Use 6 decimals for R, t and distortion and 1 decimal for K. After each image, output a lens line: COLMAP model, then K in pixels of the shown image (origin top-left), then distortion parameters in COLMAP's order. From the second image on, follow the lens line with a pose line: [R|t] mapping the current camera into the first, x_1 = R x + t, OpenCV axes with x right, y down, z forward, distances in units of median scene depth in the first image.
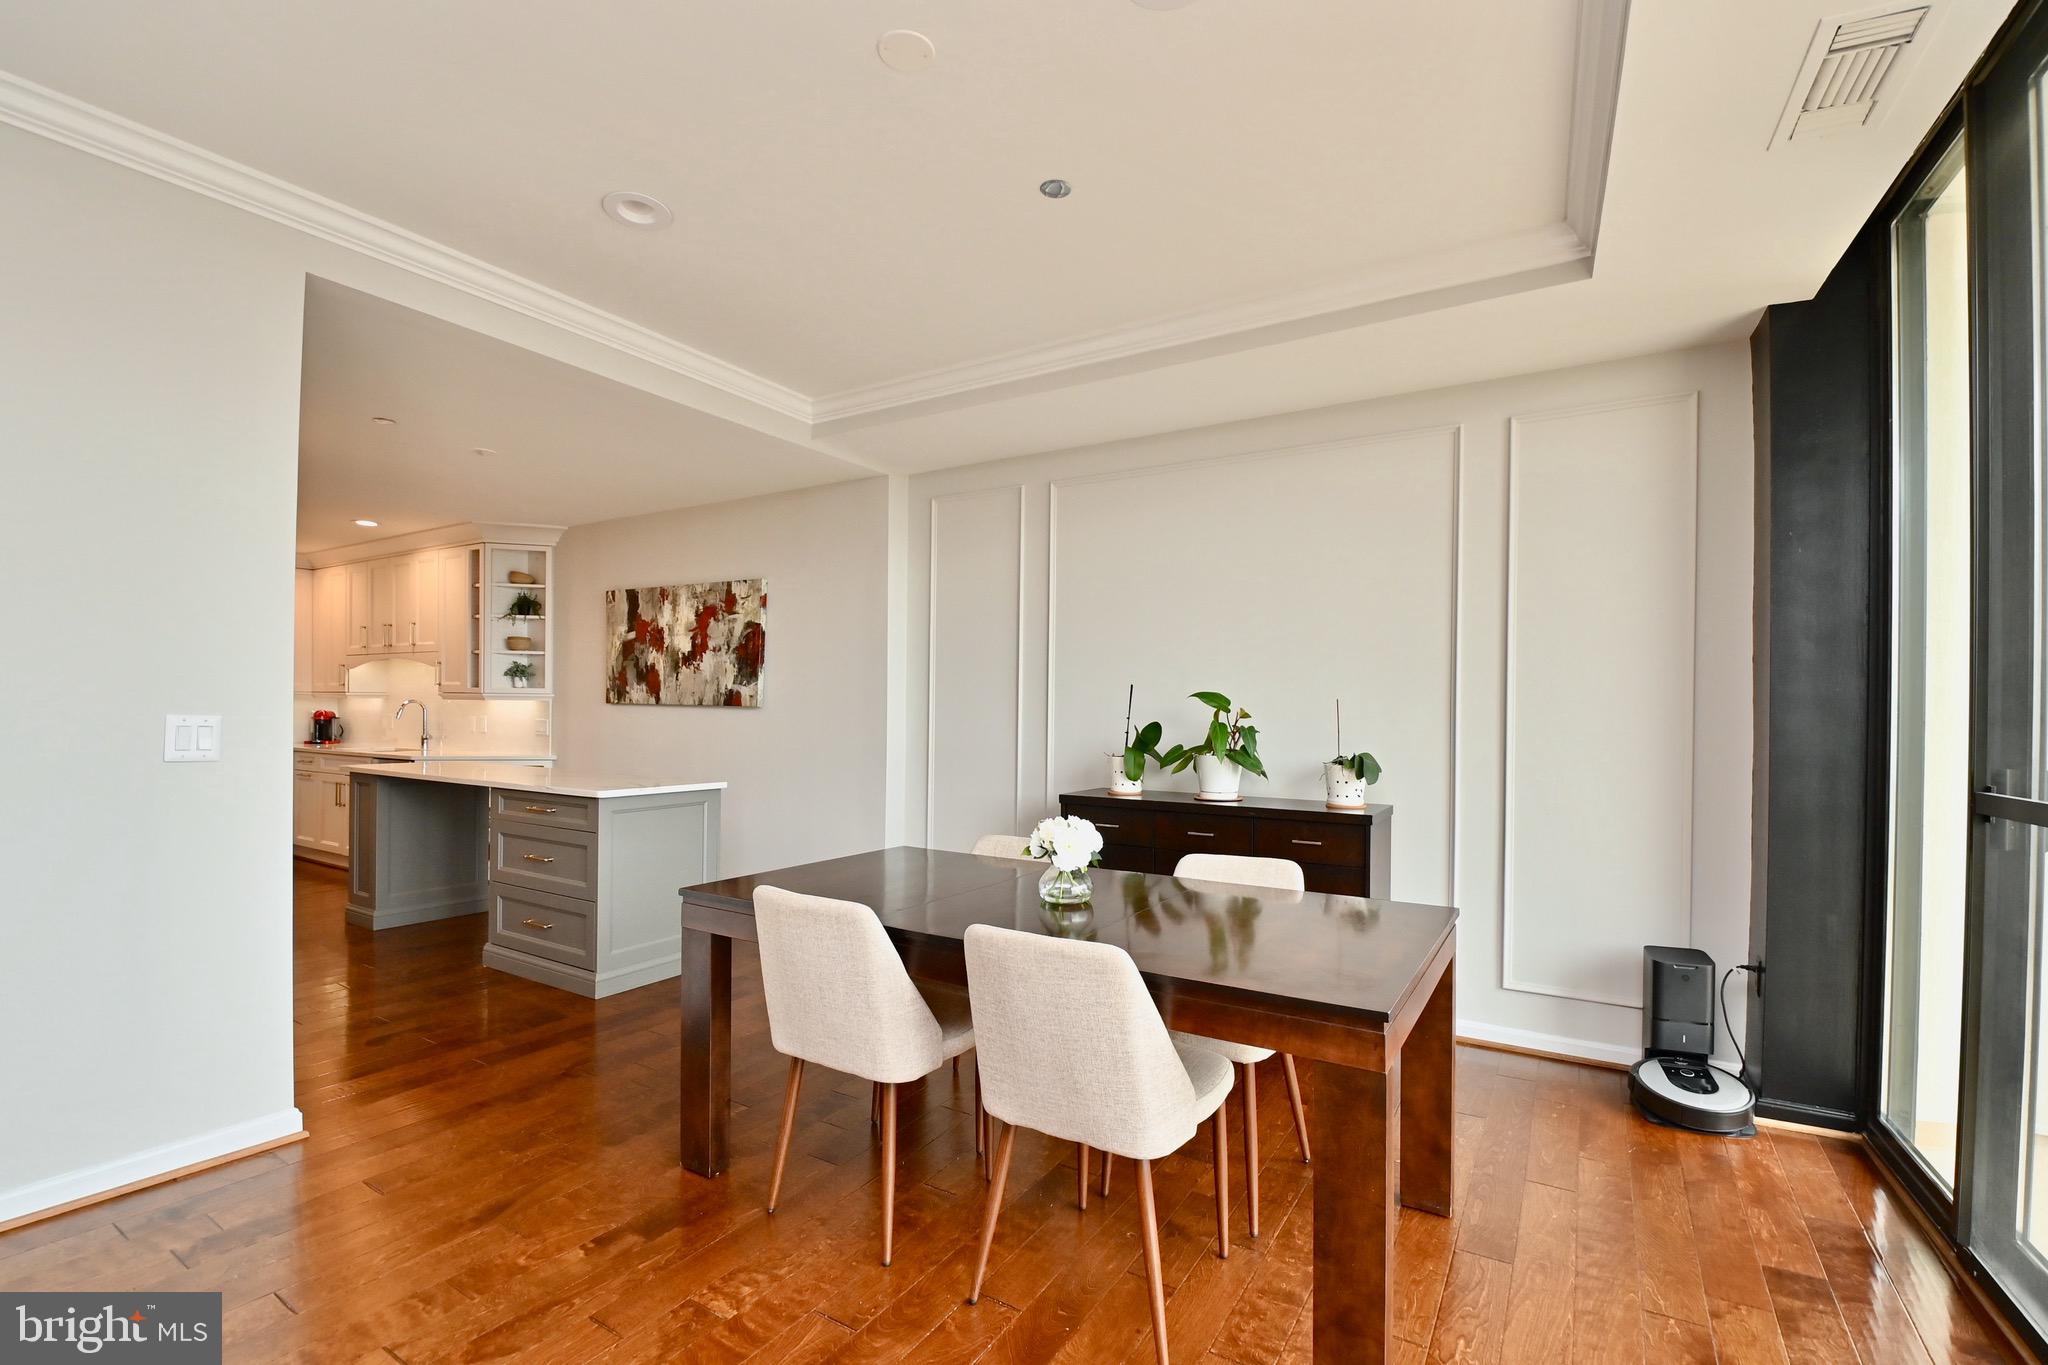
lens RADIAL K [[899.0, 0, 1065.3], [0, 899.0, 714.8], [0, 0, 1]] dist [0.002639, -0.014858]
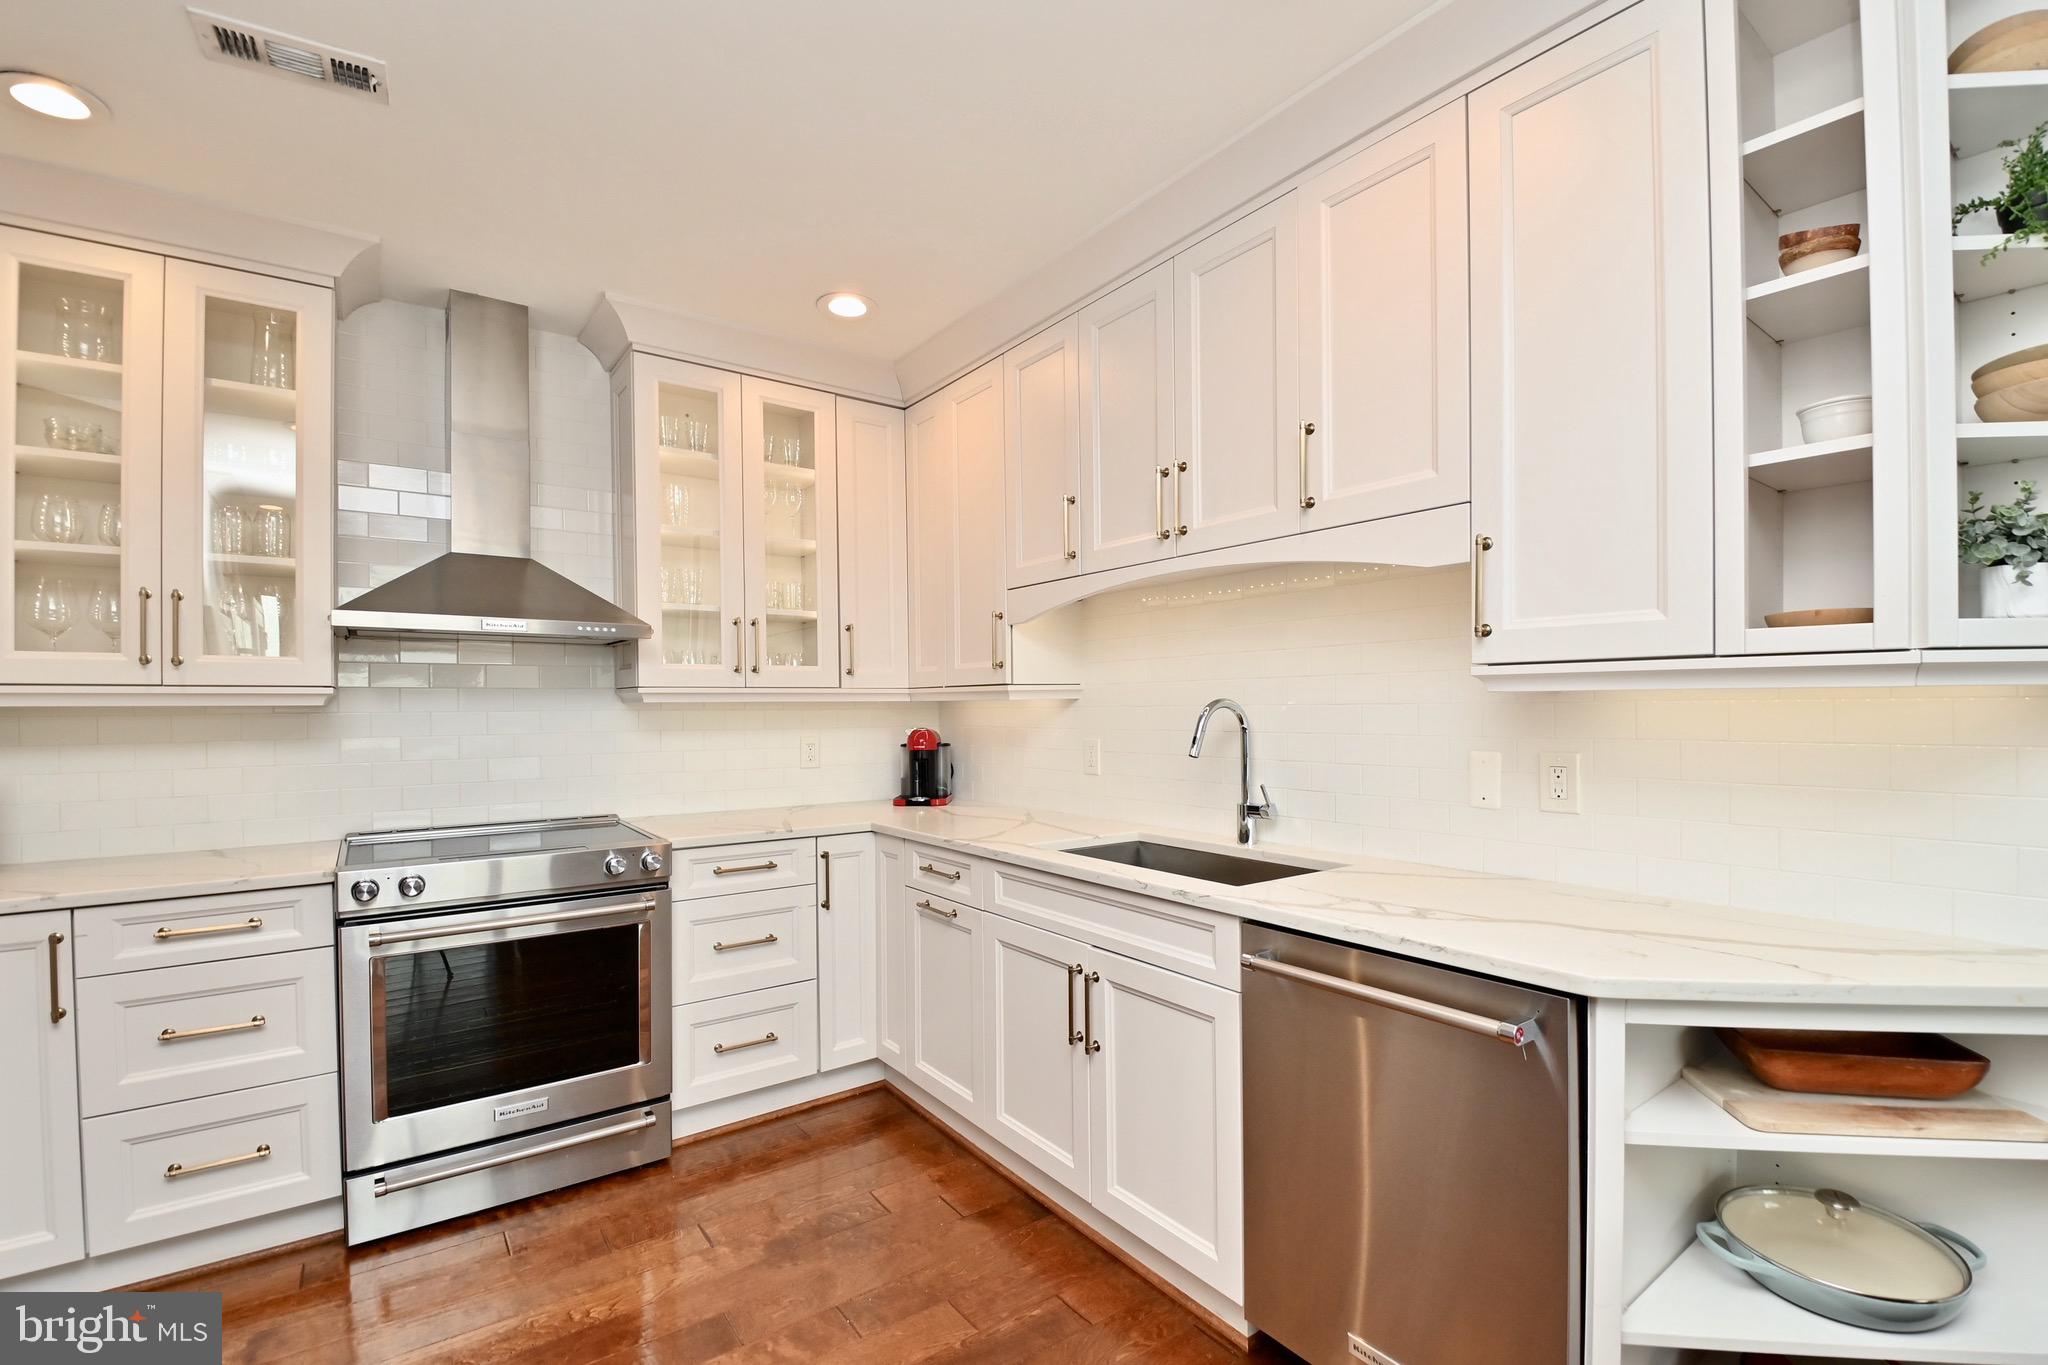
lens RADIAL K [[899.0, 0, 1043.8], [0, 899.0, 711.6], [0, 0, 1]] dist [0.002639, -0.014858]
pose [[0.919270, -0.018811, -0.393177, -0.808716], [0.019171, 0.999812, -0.003013, -0.015060], [0.393159, -0.004768, 0.919458, 0.823491]]
